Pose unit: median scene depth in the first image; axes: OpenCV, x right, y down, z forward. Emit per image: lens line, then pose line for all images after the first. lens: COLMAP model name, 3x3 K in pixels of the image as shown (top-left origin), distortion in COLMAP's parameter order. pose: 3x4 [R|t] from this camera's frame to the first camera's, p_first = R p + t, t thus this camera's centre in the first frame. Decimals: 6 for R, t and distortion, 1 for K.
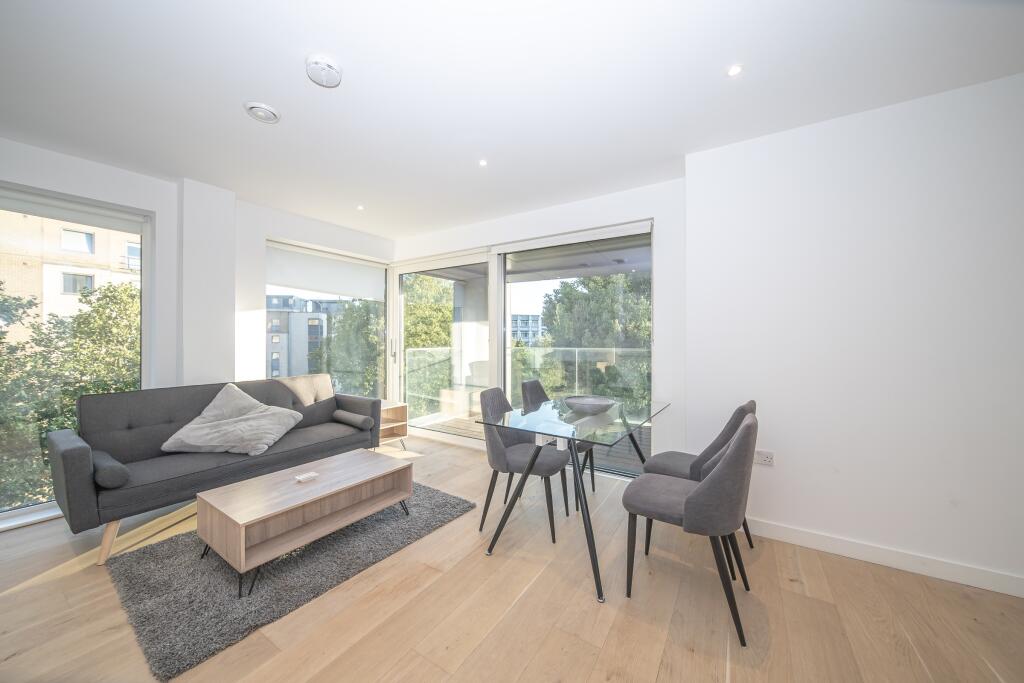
lens RADIAL K [[338.3, 0, 472.2], [0, 338.3, 336.5], [0, 0, 1]] dist [-0.002696, -0.000639]
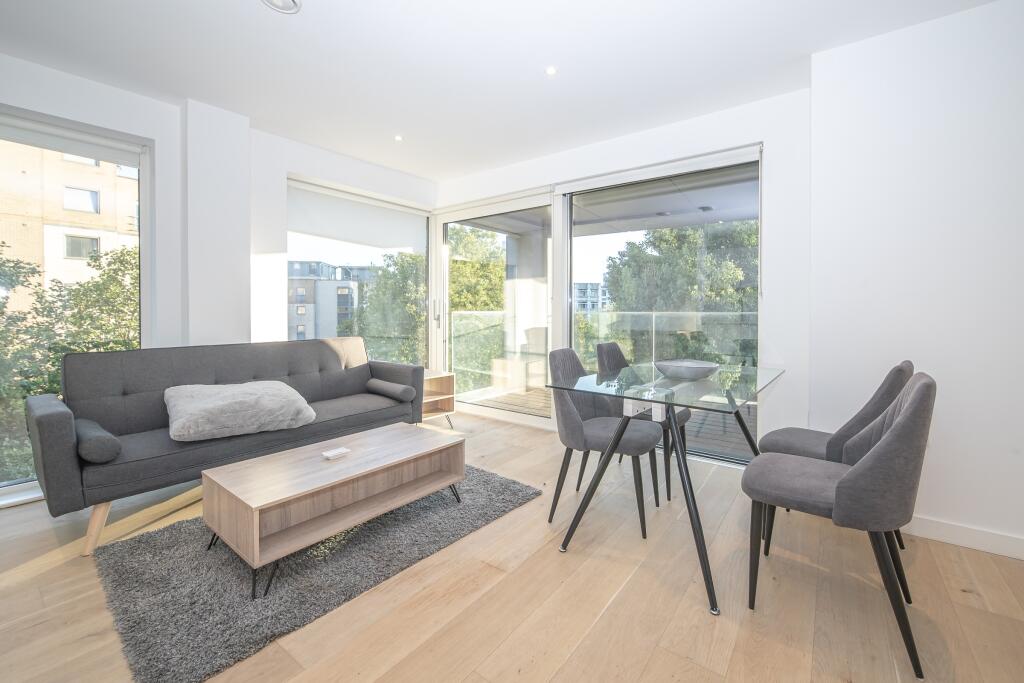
lens RADIAL K [[384.7, 0, 512.7], [0, 384.7, 317.6], [0, 0, 1]] dist [-0.002405, -0.000716]
pose [[0.999715, 0.003914, -0.023538, -0.042458], [-0.003352, 0.999710, 0.023864, 0.061959], [0.023624, -0.023779, 0.999438, 0.089503]]
